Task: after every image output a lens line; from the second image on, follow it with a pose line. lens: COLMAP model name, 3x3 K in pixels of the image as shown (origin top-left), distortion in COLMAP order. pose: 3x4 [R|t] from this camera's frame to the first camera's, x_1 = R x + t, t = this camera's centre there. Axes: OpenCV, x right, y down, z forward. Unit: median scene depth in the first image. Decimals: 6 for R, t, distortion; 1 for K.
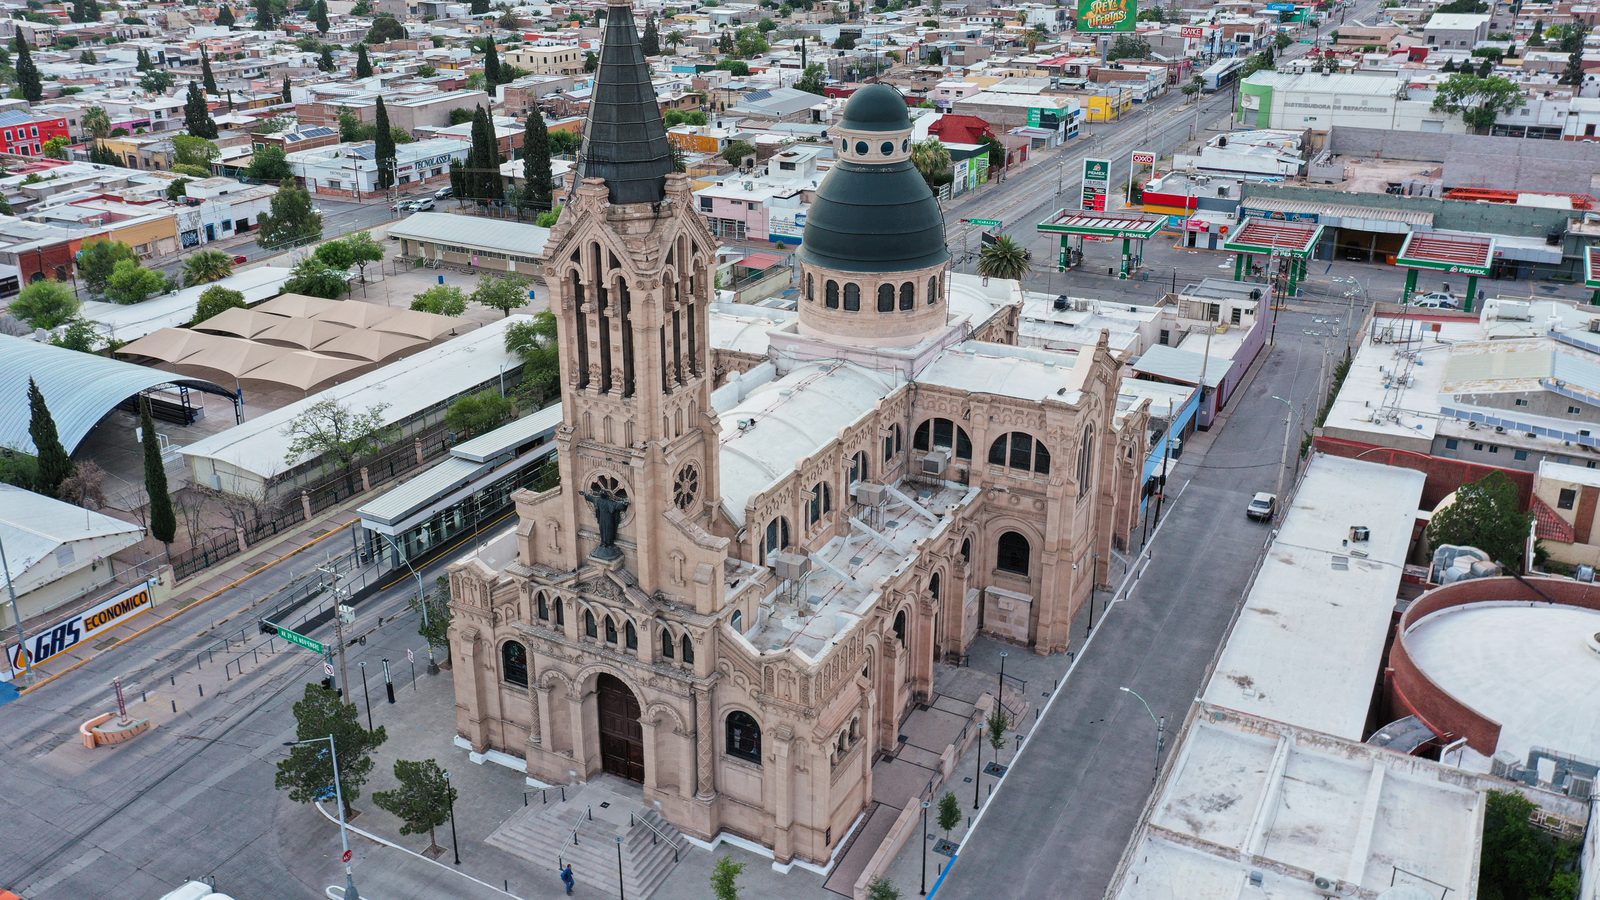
lens RADIAL K [[1331.2, 0, 799.1], [0, 1331.2, 414.0], [0, 0, 1]] dist [0.004576, 0.000535]
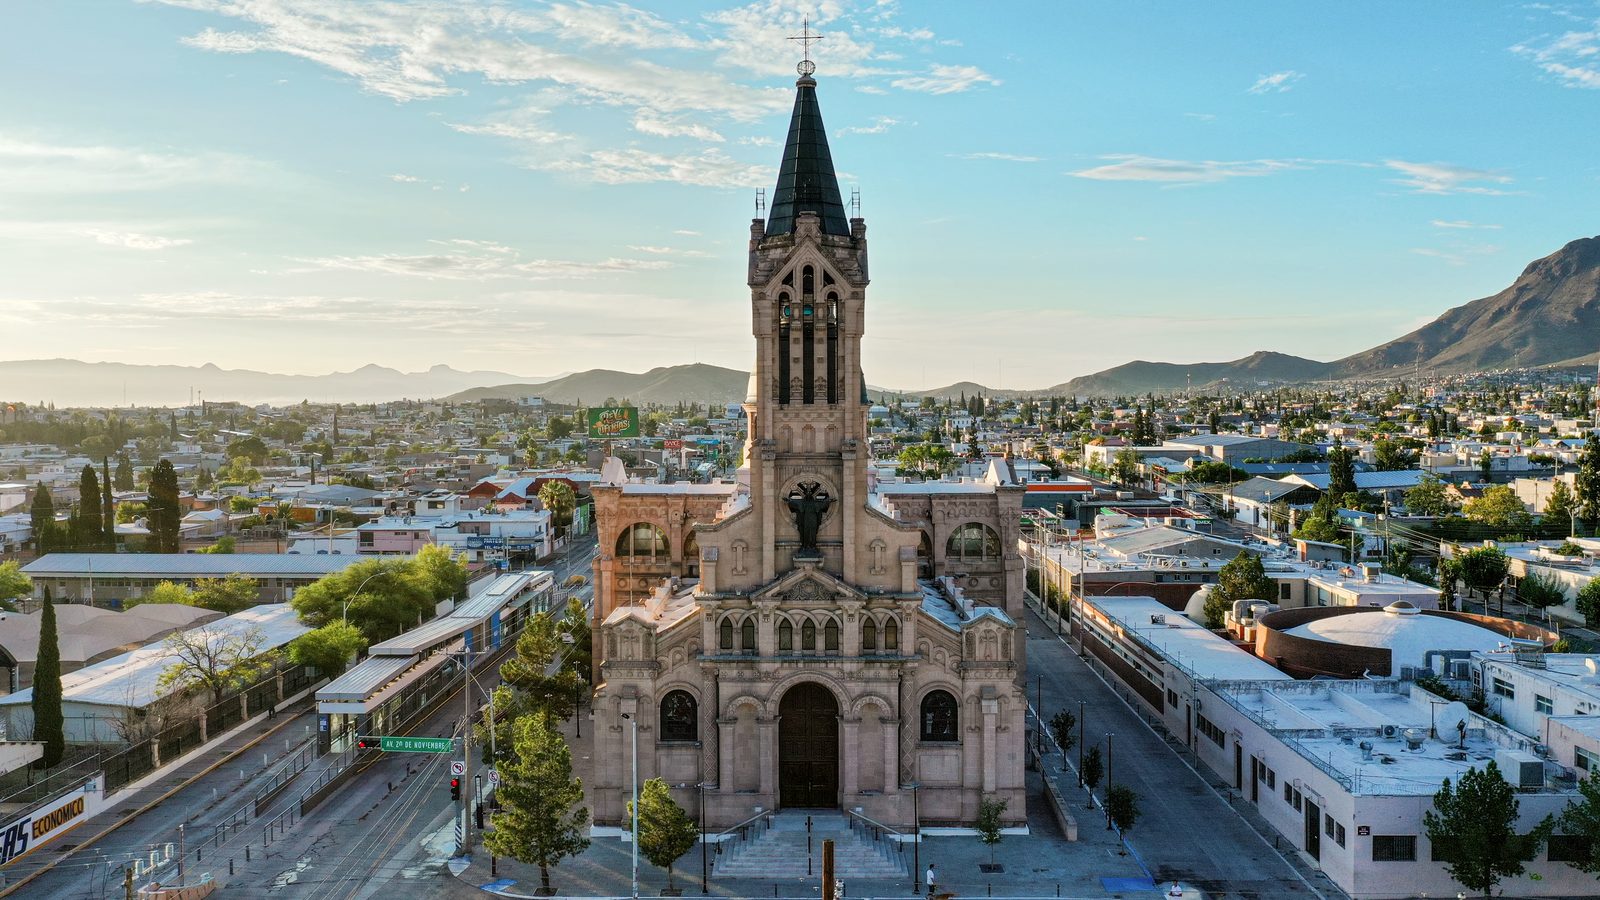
lens RADIAL K [[1258.4, 0, 800.0], [0, 1258.4, 450.0], [0, 0, 1]] dist [0.000286, -0.000336]
pose [[0.886424, -0.017731, 0.462535, -0.610734], [0.170734, 0.941329, -0.291119, 0.314378], [-0.430235, 0.337025, 0.837443, 0.108680]]
